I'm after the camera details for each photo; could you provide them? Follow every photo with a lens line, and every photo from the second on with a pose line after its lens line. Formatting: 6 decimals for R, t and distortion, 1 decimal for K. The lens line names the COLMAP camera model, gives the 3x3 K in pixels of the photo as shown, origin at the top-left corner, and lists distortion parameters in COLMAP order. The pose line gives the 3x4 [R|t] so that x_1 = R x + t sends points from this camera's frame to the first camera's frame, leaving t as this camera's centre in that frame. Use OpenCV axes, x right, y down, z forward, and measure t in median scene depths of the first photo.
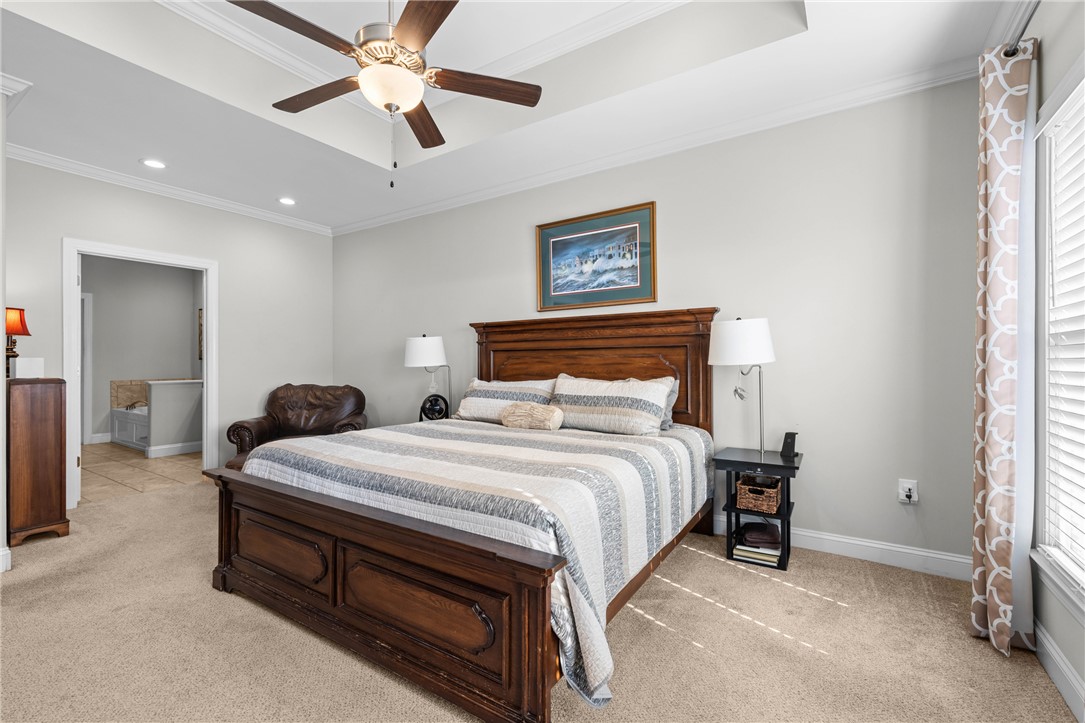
lens RADIAL K [[470.3, 0, 542.5], [0, 470.3, 361.5], [0, 0, 1]] dist [0.001371, 0.000147]
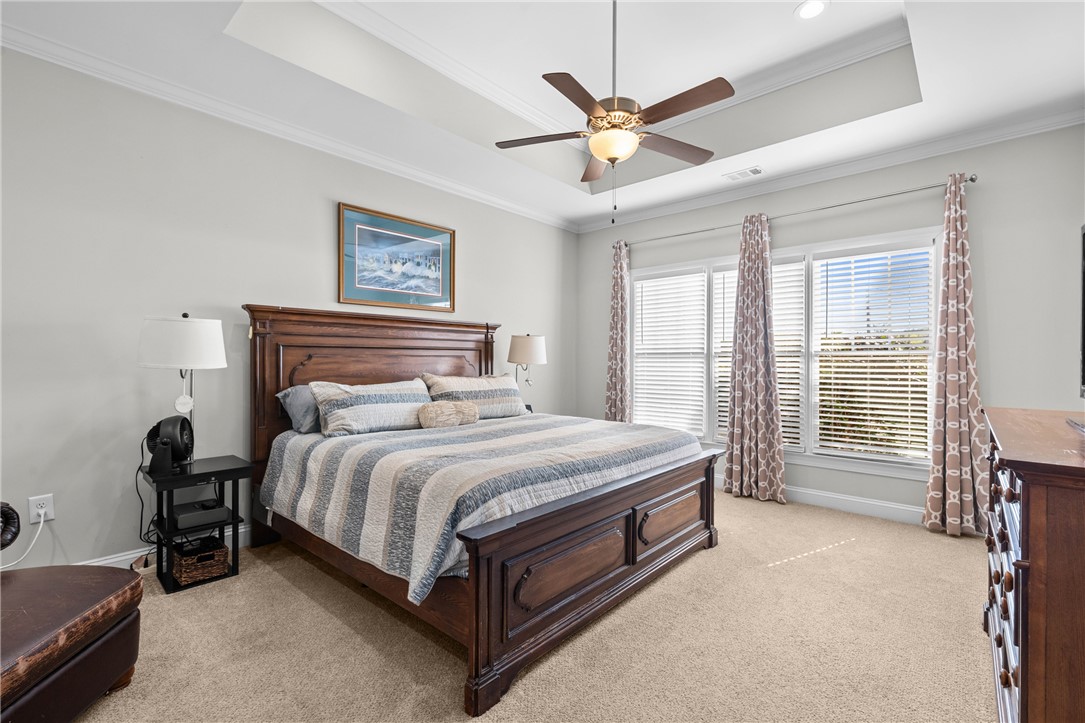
lens RADIAL K [[470.3, 0, 542.5], [0, 470.3, 361.5], [0, 0, 1]] dist [0.001371, 0.000147]
pose [[0.156070, 0.000528, 0.987746, -0.876474], [-0.005189, 0.999986, 0.000286, -0.000593], [-0.987732, -0.005170, 0.156071, 0.546415]]
